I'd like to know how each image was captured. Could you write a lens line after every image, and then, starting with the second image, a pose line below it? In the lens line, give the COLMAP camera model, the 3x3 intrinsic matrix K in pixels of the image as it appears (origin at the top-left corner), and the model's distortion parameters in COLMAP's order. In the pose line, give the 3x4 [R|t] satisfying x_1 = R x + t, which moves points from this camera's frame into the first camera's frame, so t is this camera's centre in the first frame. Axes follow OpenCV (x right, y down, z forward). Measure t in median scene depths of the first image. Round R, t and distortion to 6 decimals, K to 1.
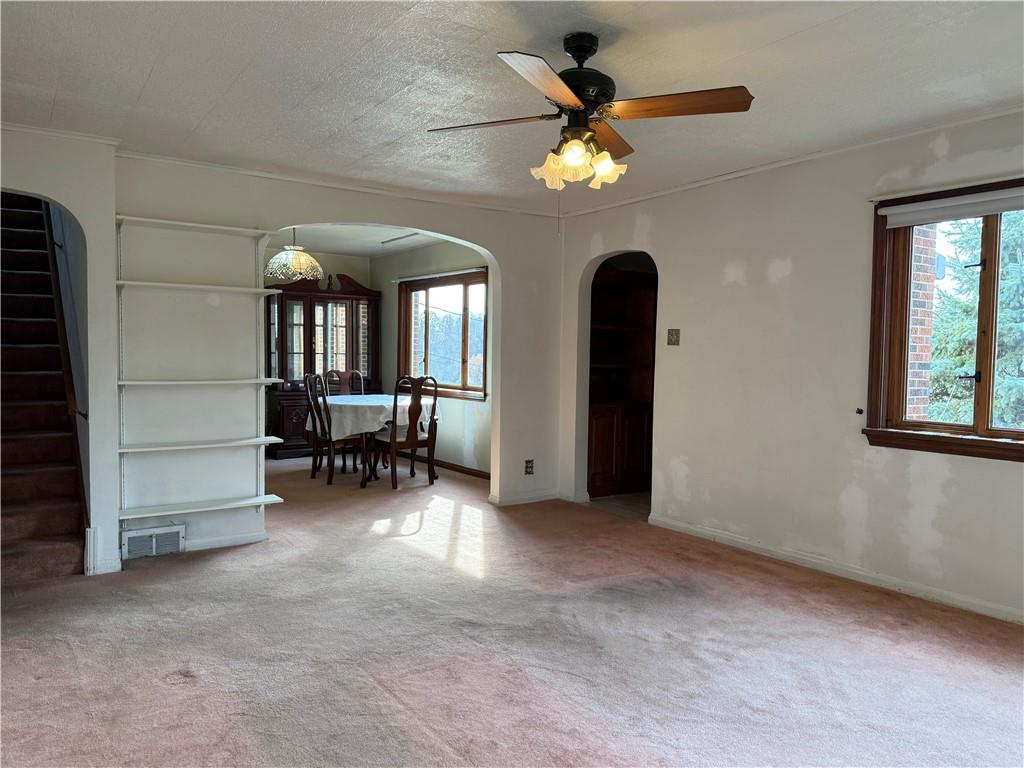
lens RADIAL K [[751.2, 0, 512.8], [0, 751.2, 380.8], [0, 0, 1]] dist [0.111855, -0.169331]
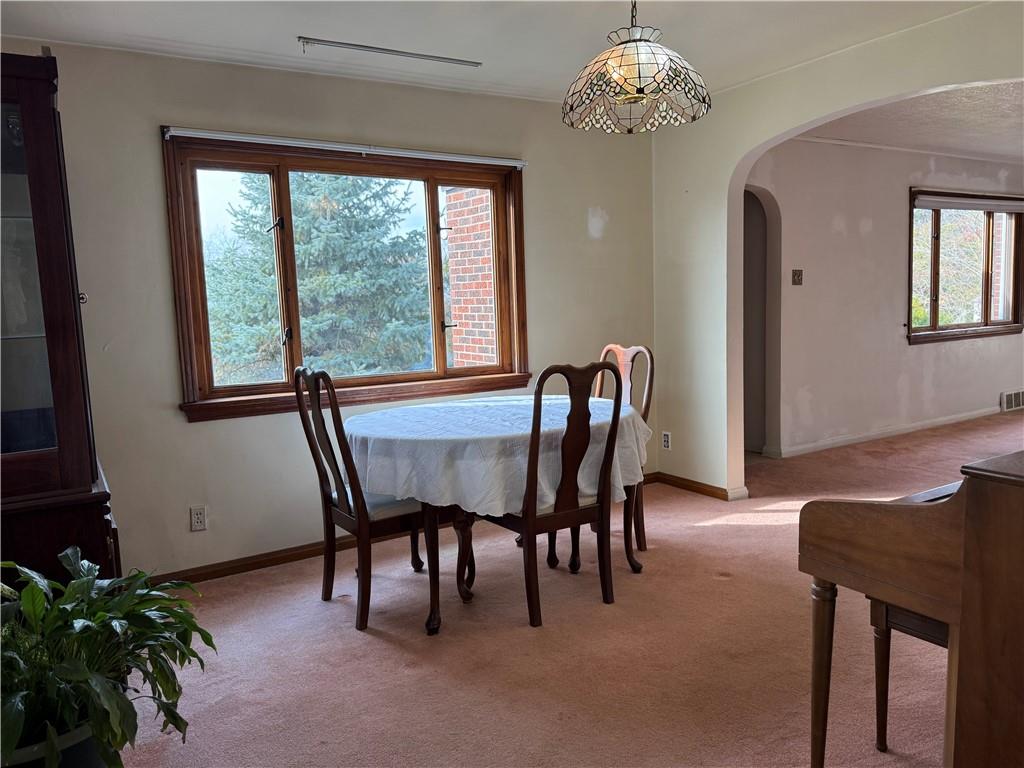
lens RADIAL K [[766.5, 0, 512.0], [0, 766.5, 384.0], [0, 0, 1]] dist [0.002606, -0.001946]
pose [[0.048825, -0.115104, 0.992153, -1.140613], [0.078814, 0.990684, 0.111055, -0.076649], [-0.995693, 0.072773, 0.057442, 1.710819]]
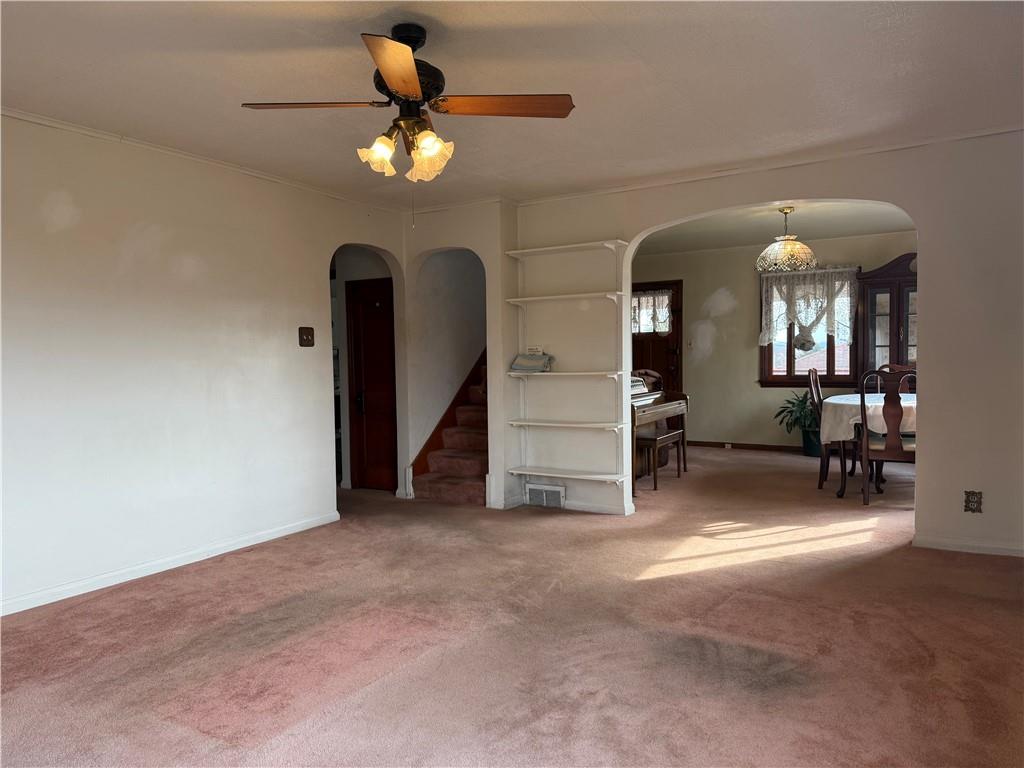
lens RADIAL K [[727.6, 0, 512.0], [0, 727.6, 384.0], [0, 0, 1]] dist [0.027521, -0.005441]
pose [[0.396440, 0.023084, -0.917770, 0.700592], [-0.012298, 0.999728, 0.019833, -0.003808], [0.917978, 0.003425, 0.396616, 0.495554]]
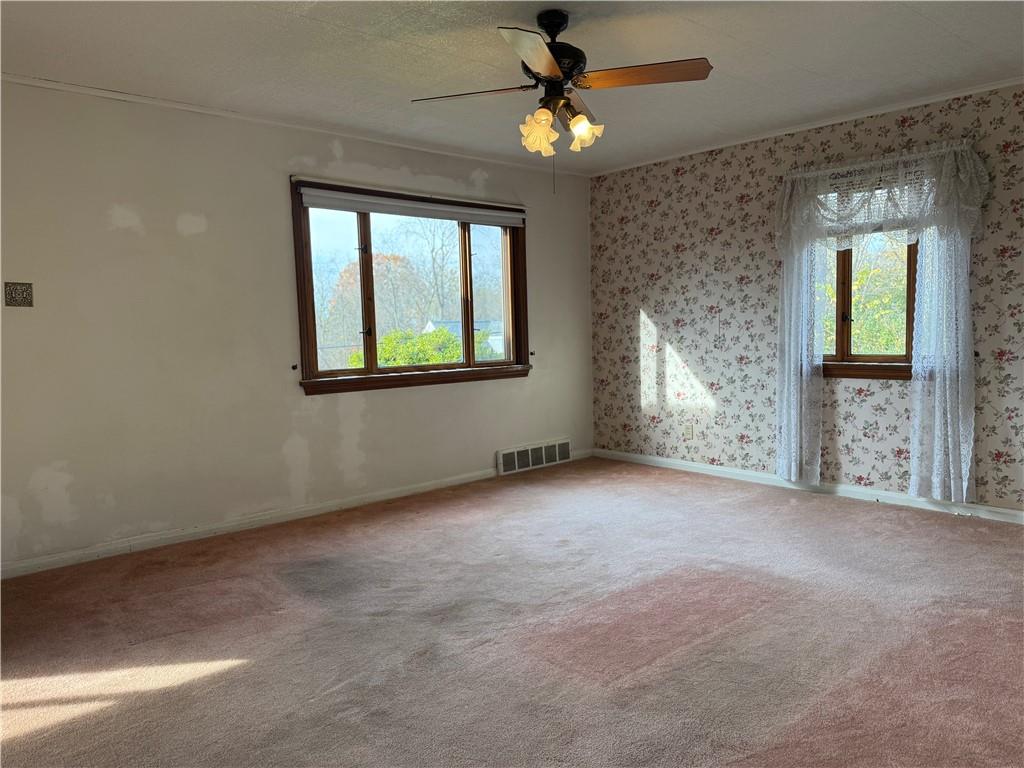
lens RADIAL K [[751.2, 0, 512.8], [0, 751.2, 380.8], [0, 0, 1]] dist [0.111855, -0.169331]
pose [[-0.142543, -0.075690, 0.986890, -0.683397], [0.061066, 0.994500, 0.085094, -0.015054], [-0.987903, 0.072395, -0.137137, 0.837125]]
